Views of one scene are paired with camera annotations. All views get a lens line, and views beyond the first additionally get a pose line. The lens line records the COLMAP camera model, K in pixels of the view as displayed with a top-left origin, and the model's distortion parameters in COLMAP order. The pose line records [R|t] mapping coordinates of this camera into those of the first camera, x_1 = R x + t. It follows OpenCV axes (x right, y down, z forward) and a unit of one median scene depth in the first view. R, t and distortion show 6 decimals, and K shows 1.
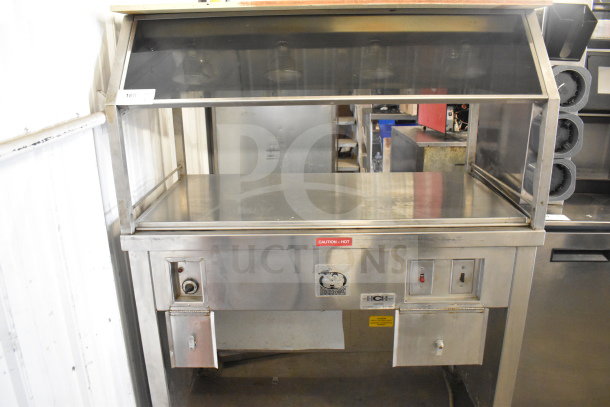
lens RADIAL K [[396.6, 0, 305.6], [0, 396.6, 175.0], [0, 0, 1]] dist [-0.052255, -0.001261]
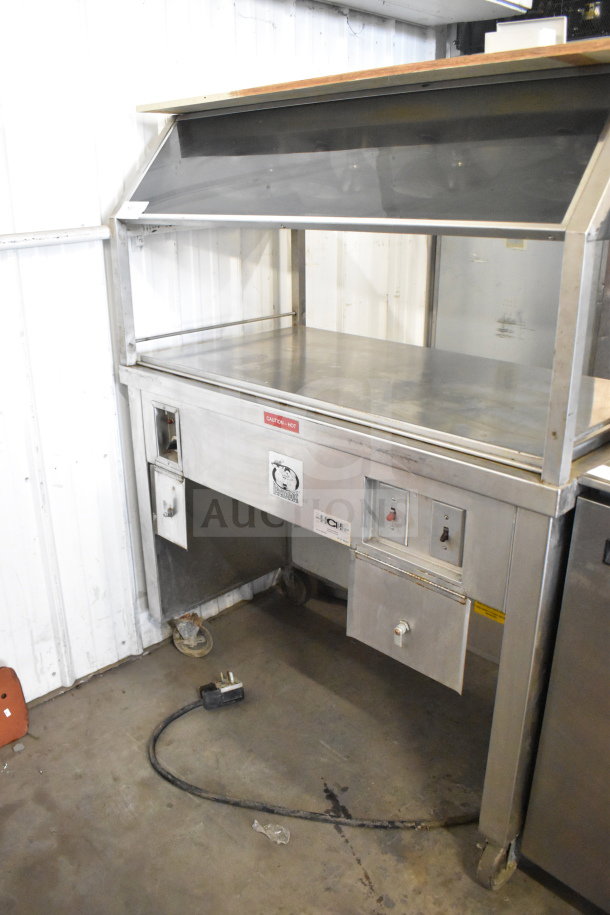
lens RADIAL K [[741.0, 0, 305.0], [0, 741.0, 457.5], [0, 0, 1]] dist [-0.088217, -0.002971]
pose [[0.720790, 0.250203, -0.646421, 0.948749], [-0.176397, 0.968088, 0.178017, -0.016388], [0.670333, -0.014286, 0.741923, 0.018817]]
